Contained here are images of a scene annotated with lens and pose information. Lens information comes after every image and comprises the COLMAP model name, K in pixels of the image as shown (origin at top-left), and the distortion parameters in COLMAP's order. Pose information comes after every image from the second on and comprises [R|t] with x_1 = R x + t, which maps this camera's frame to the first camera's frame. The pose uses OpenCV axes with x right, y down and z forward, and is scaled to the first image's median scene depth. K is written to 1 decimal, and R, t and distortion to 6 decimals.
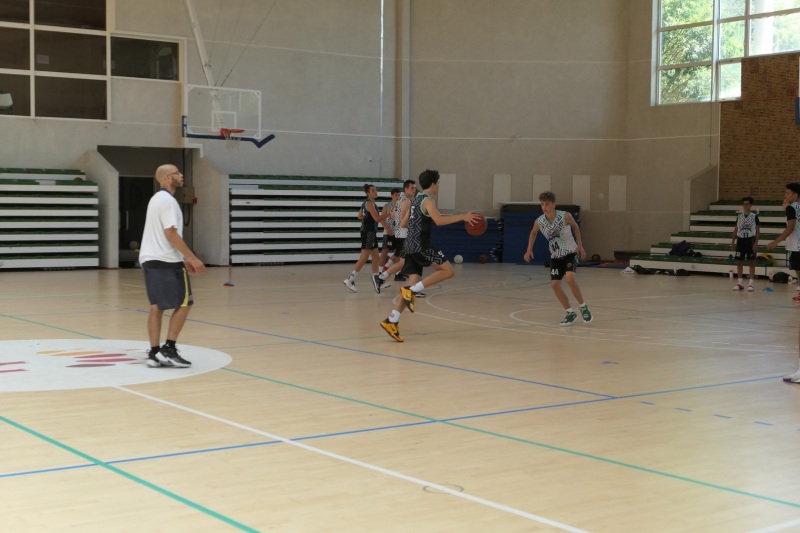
lens RADIAL K [[1239.6, 0, 401.9], [0, 1239.6, 267.0], [0, 0, 1]] dist [0.006099, 0.000000]
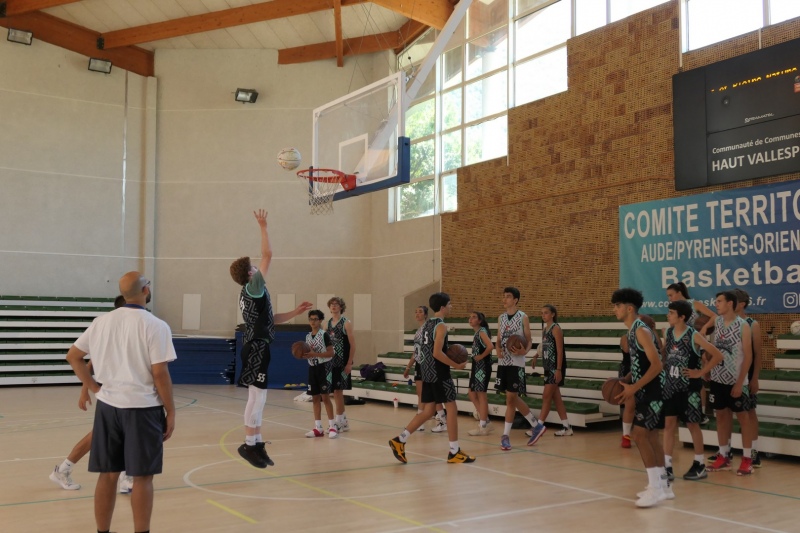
lens RADIAL K [[847.4, 0, 405.5], [0, 847.4, 273.9], [0, 0, 1]] dist [-0.023656, 0.000000]
pose [[0.998561, -0.008950, -0.052873, 0.267096], [0.002886, 0.993515, -0.113661, -0.014715], [0.053548, 0.113345, 0.992112, 0.365712]]
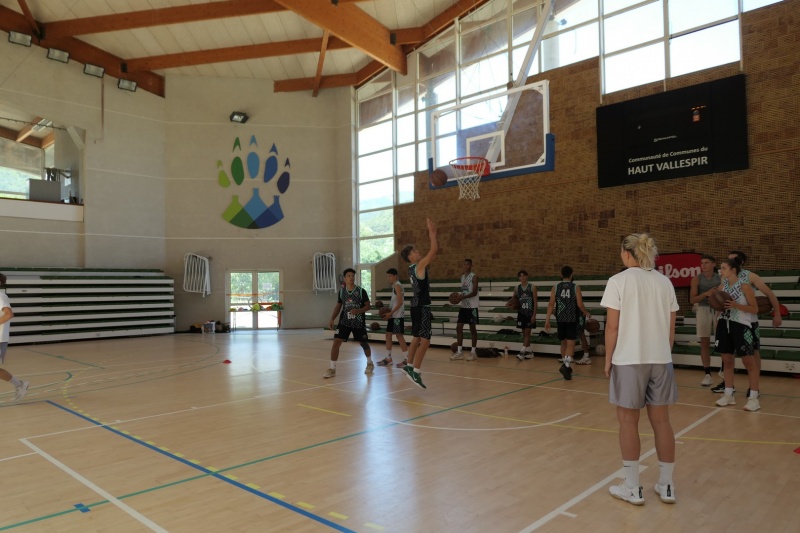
lens RADIAL K [[563.7, 0, 401.0], [0, 563.7, 262.6], [0, 0, 1]] dist [-0.008174, 0.002117]
pose [[0.985772, -0.019421, 0.166962, 0.157664], [0.034580, 0.995487, -0.088370, -0.019057], [-0.164493, 0.092886, 0.981995, 0.418907]]
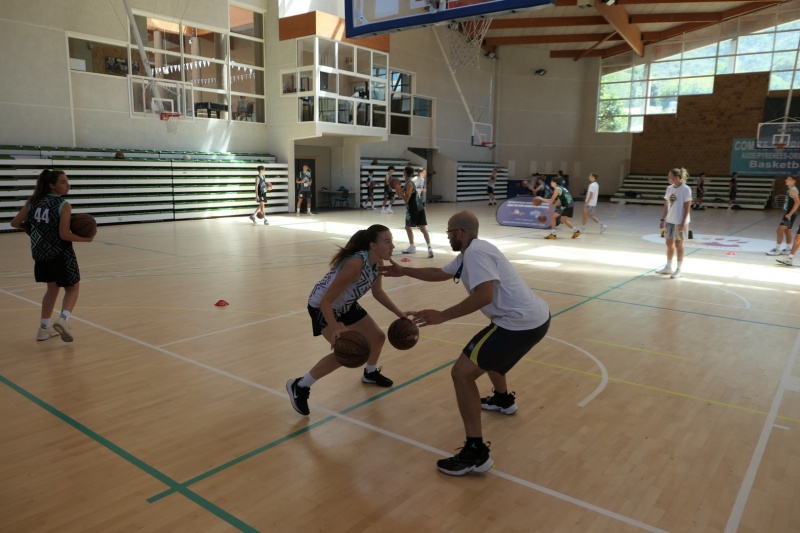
lens RADIAL K [[580.6, 0, 398.6], [0, 580.6, 273.3], [0, 0, 1]] dist [-0.019419, 0.002032]
pose [[0.967956, -0.038534, 0.248145, -0.484808], [0.005498, 0.991171, 0.132472, -0.012678], [-0.251059, -0.126863, 0.959622, -0.007041]]
